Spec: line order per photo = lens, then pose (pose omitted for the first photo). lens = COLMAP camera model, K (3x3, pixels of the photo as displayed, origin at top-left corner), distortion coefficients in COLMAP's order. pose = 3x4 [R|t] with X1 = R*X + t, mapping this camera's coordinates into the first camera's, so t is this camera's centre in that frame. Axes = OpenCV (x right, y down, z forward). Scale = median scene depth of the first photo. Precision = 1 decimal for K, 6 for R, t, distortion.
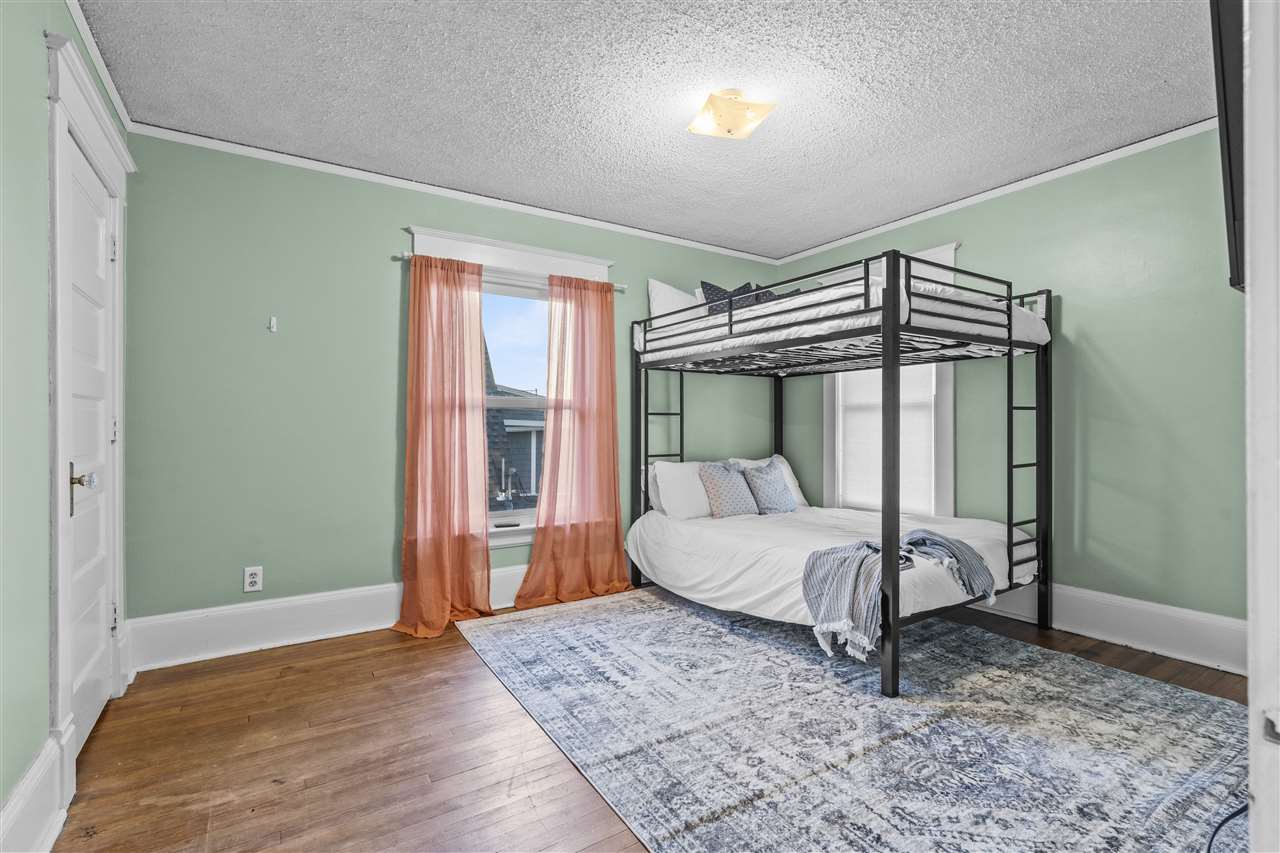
lens RADIAL K [[585.8, 0, 630.4], [0, 585.8, 428.9], [0, 0, 1]] dist [-0.008567, 0.001726]
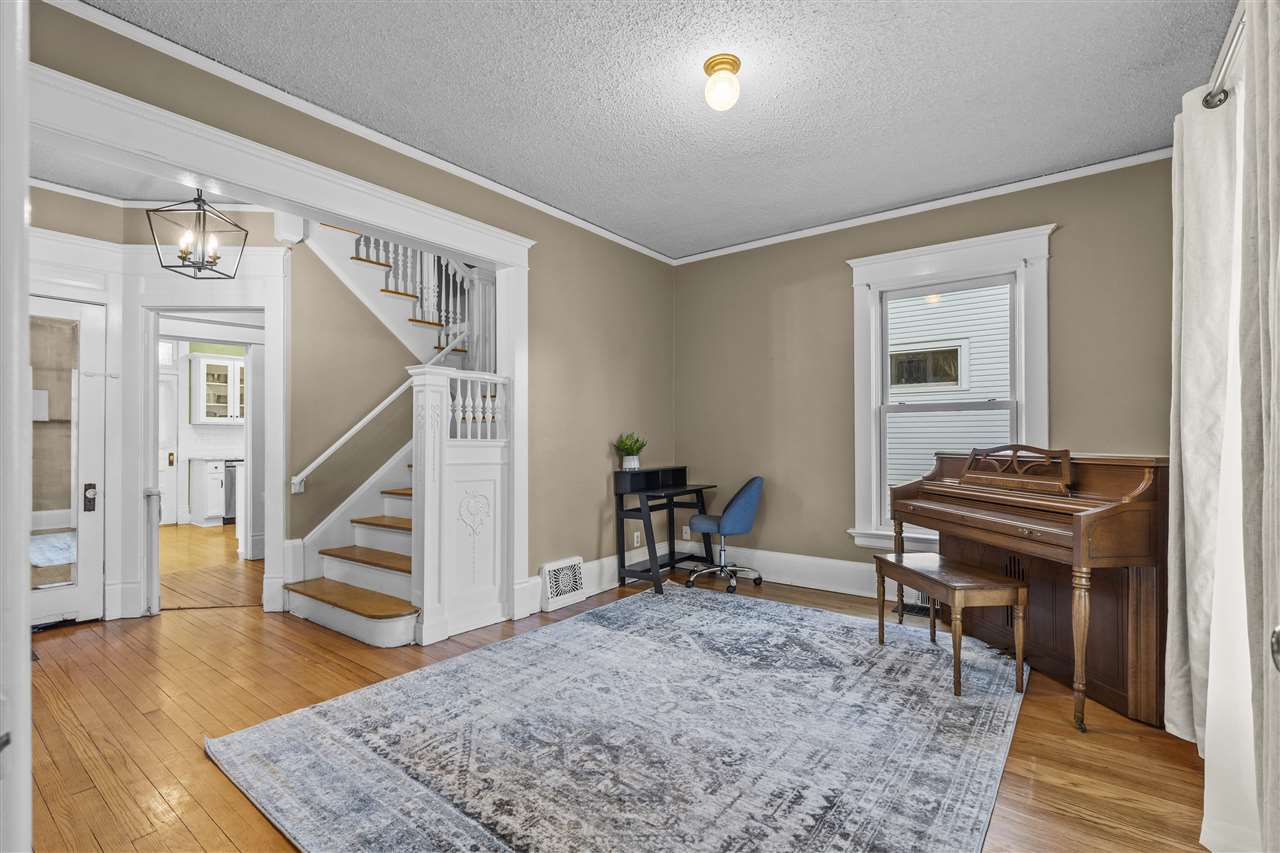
lens RADIAL K [[585.8, 0, 635.3], [0, 585.8, 438.0], [0, 0, 1]] dist [-0.008567, 0.001726]
pose [[-0.361519, 0.006760, 0.932340, -0.605138], [0.008469, 0.999956, -0.003966, -0.014718], [-0.932326, 0.006463, -0.361560, 1.452261]]
